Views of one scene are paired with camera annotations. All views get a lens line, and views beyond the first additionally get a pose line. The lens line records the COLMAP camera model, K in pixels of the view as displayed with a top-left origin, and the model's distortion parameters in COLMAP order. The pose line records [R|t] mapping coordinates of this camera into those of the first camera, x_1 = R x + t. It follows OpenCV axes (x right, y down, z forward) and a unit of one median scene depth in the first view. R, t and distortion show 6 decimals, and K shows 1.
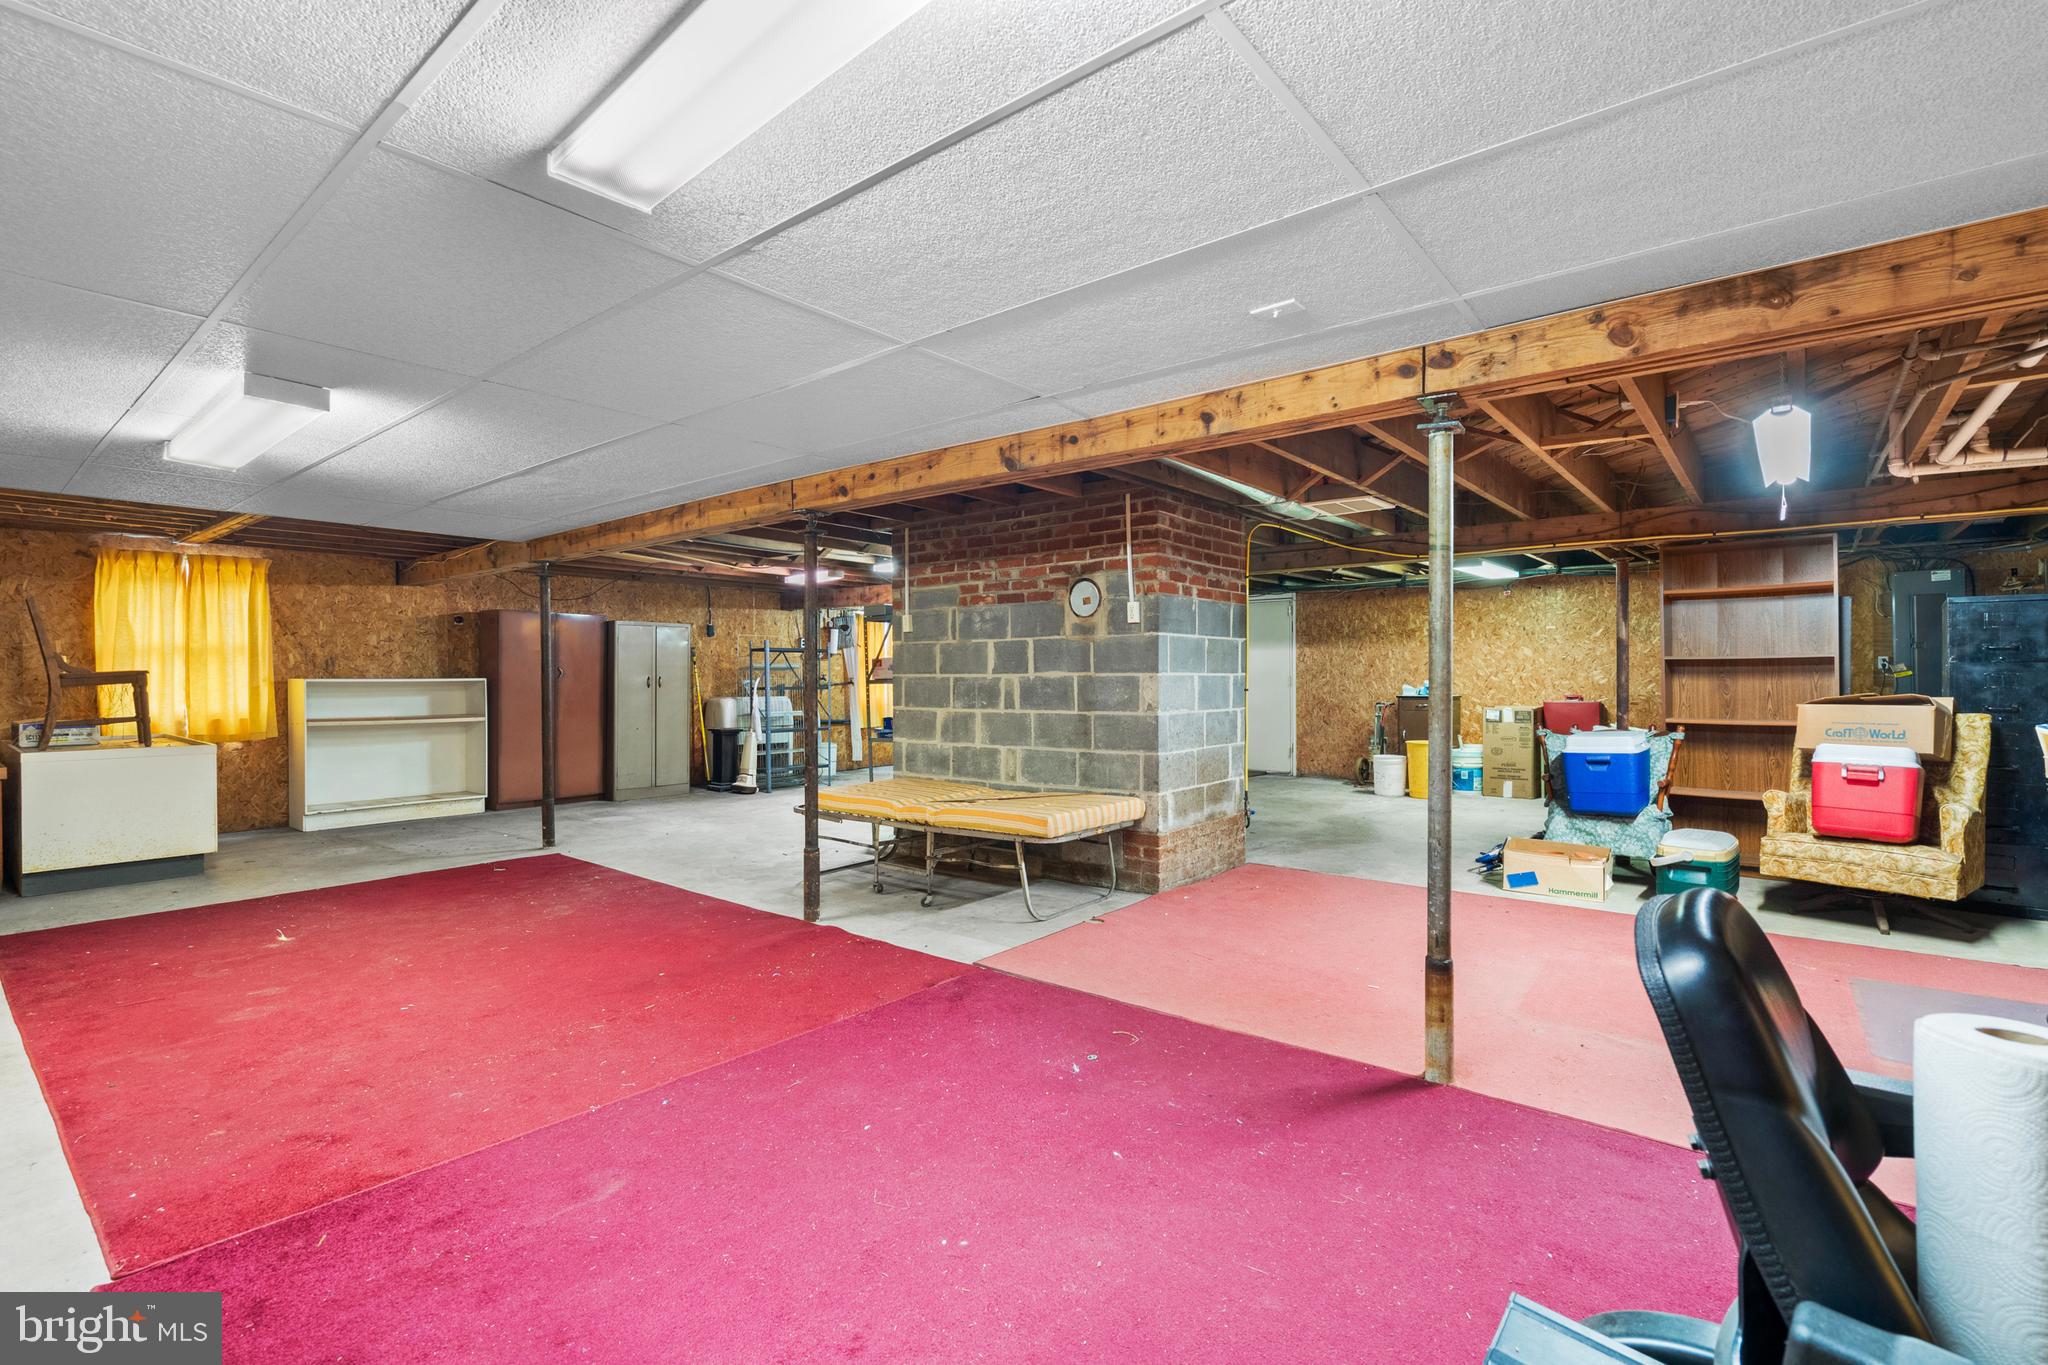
lens RADIAL K [[940.8, 0, 1015.3], [0, 940.8, 687.0], [0, 0, 1]] dist [-0.005663, 0.000262]
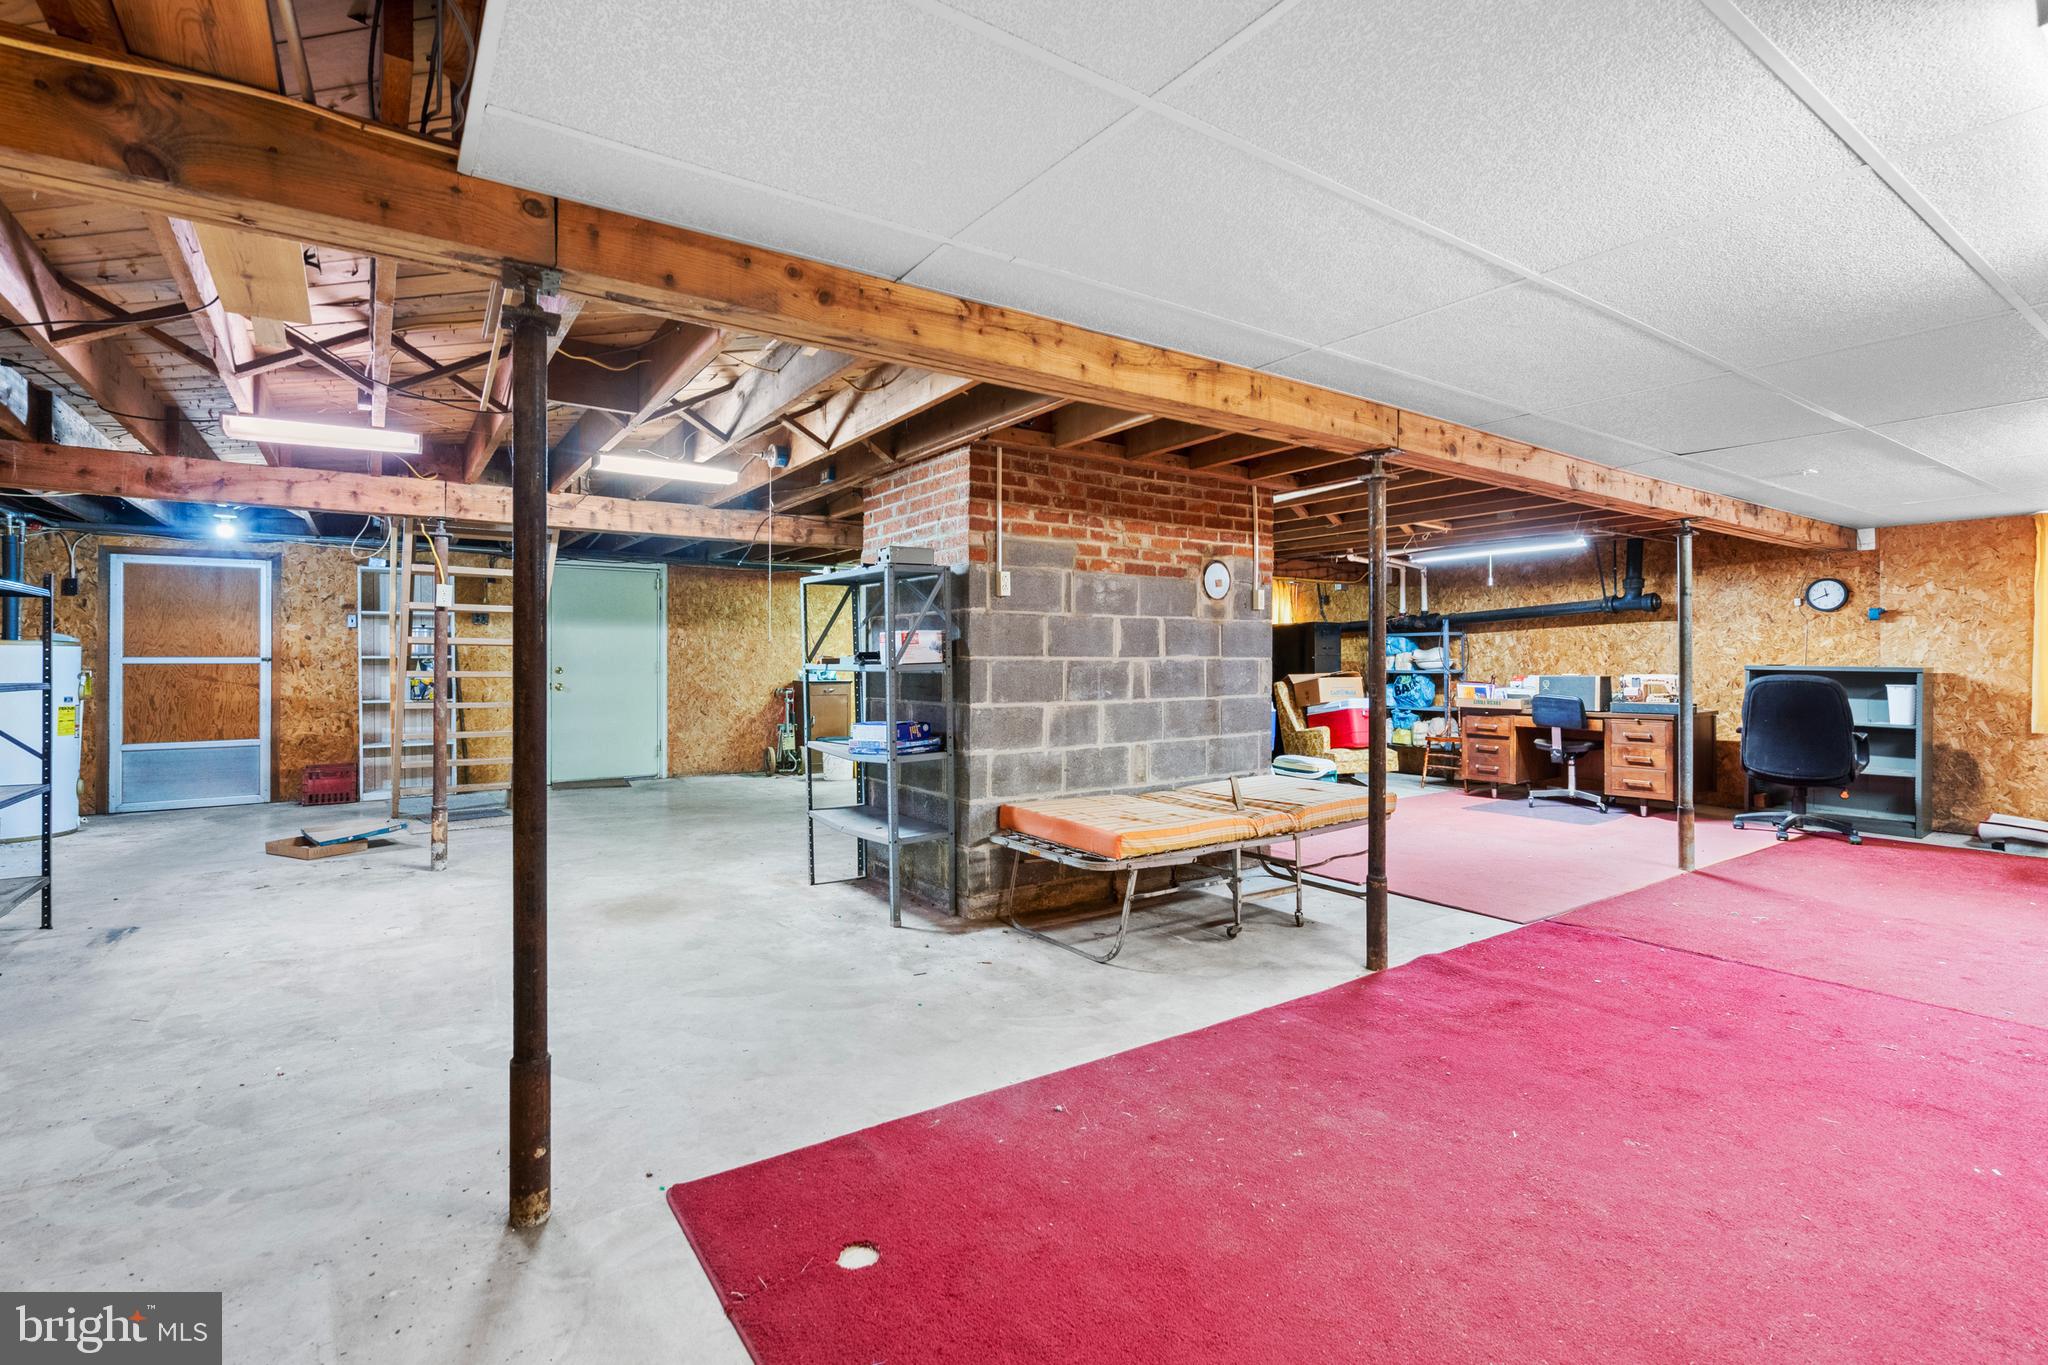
lens RADIAL K [[940.8, 0, 1027.0], [0, 940.8, 661.3], [0, 0, 1]] dist [-0.005663, 0.000262]
pose [[0.264321, 0.003256, 0.964429, -0.851166], [0.009916, 0.999932, -0.006094, -0.006004], [-0.964384, 0.011174, 0.264271, 0.864020]]
